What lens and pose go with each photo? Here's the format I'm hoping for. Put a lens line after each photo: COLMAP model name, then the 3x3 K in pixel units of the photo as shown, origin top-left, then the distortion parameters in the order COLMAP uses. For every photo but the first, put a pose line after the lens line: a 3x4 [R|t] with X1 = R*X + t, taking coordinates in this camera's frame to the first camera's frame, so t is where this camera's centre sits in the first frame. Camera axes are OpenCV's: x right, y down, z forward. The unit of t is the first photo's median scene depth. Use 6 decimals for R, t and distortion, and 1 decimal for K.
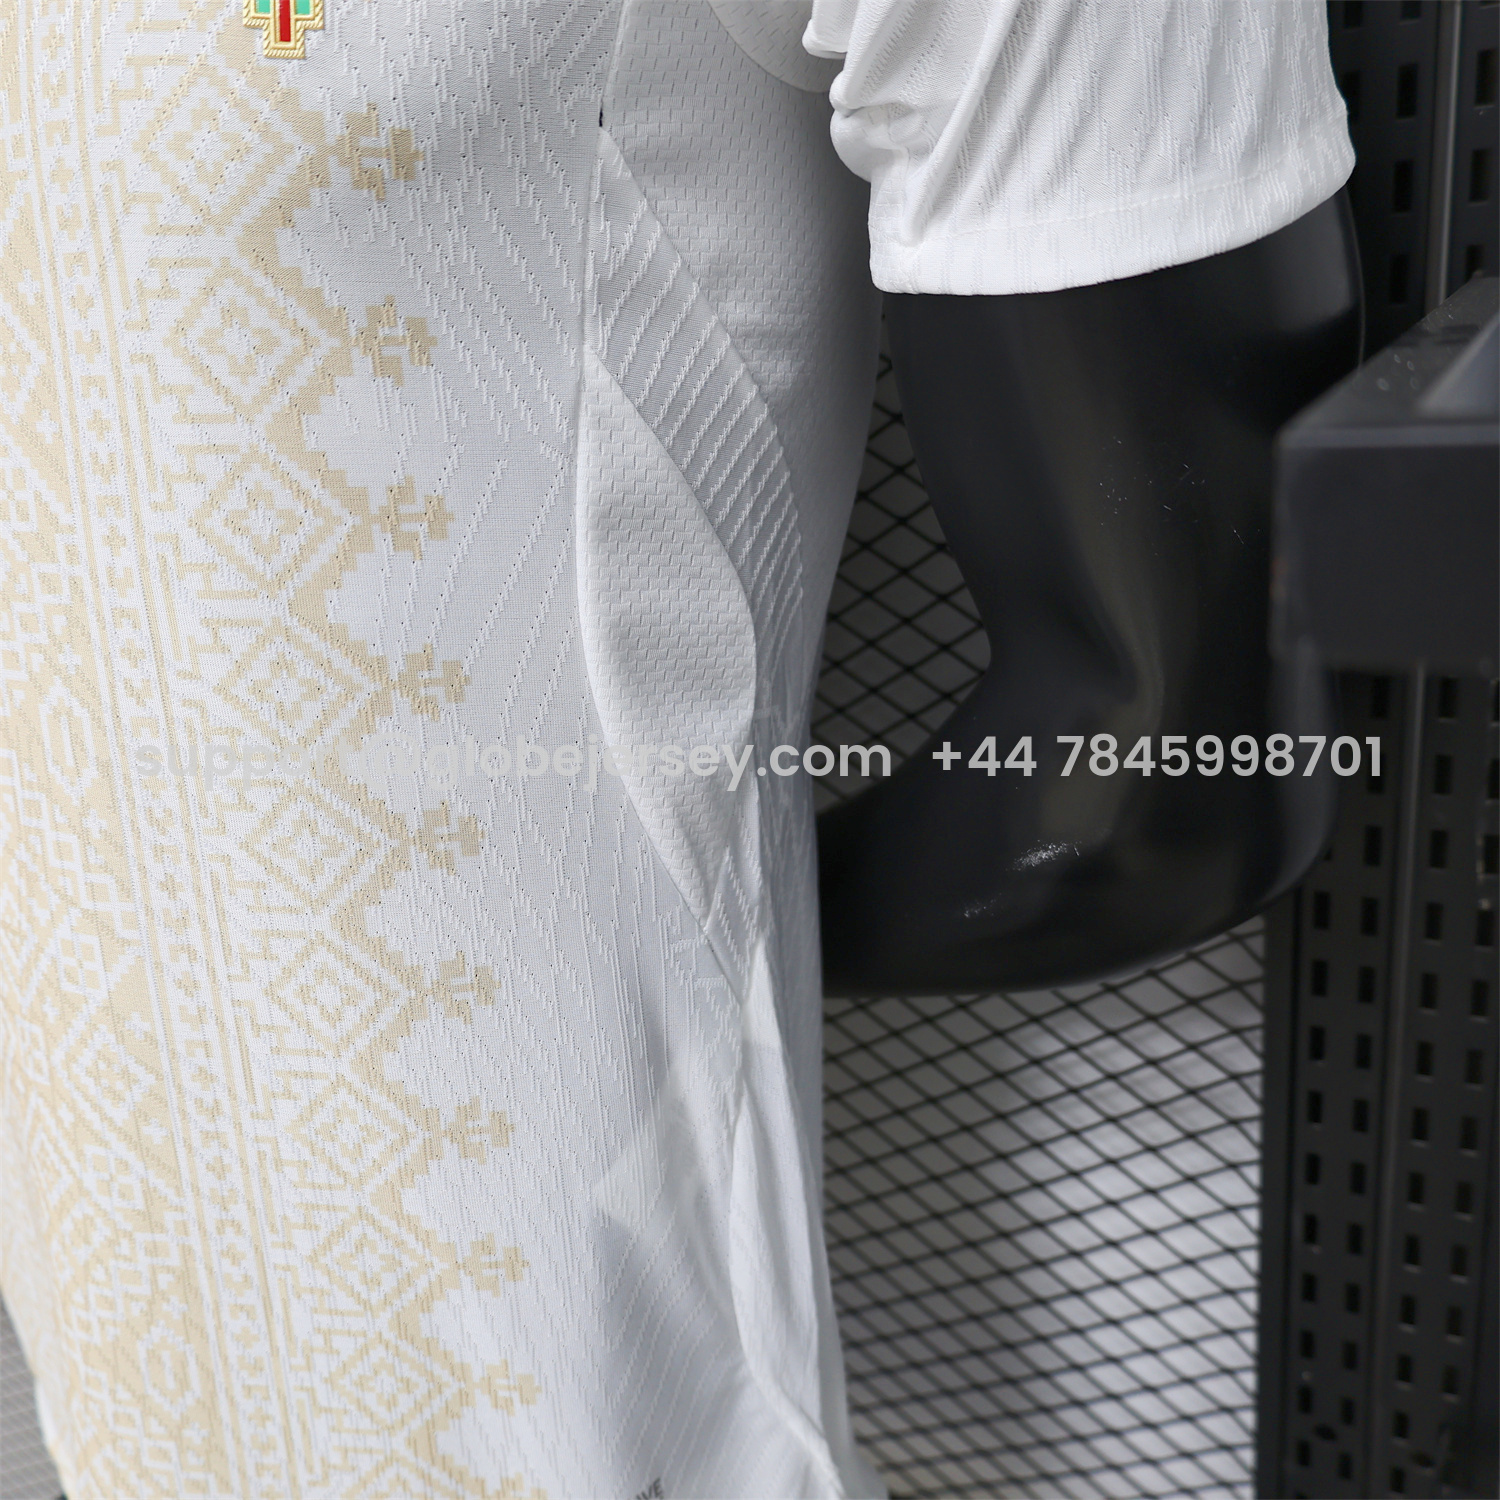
lens RADIAL K [[1620.7, 0, 749.7], [0, 1620.7, 773.8], [0, 0, 1]] dist [0.000032, 0.008818]
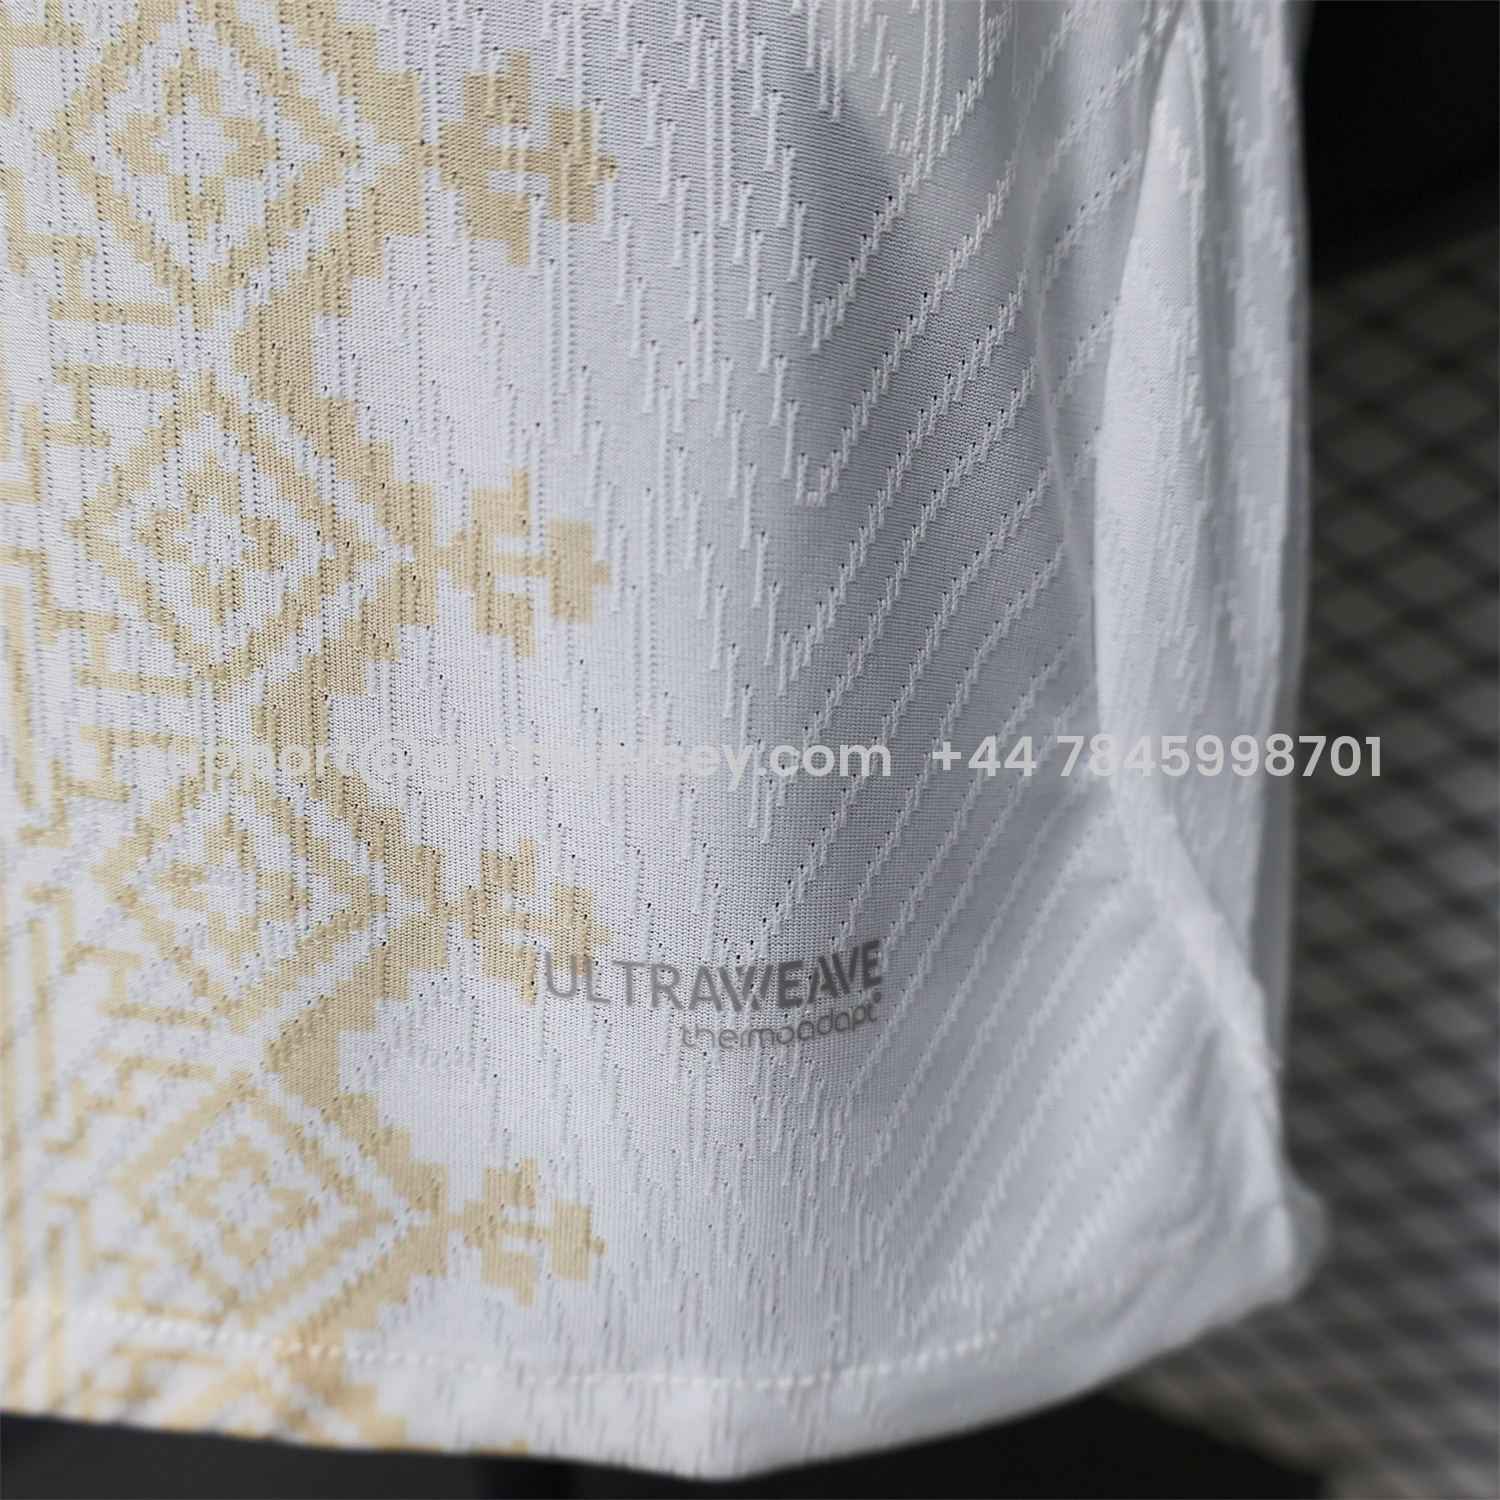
lens RADIAL K [[1620.7, 0, 749.7], [0, 1620.7, 773.8], [0, 0, 1]] dist [0.000032, 0.008818]
pose [[0.990996, 0.100330, -0.088665, -0.058473], [-0.106669, 0.991834, -0.069902, 0.445630], [0.080928, 0.078730, 0.993606, 0.630335]]
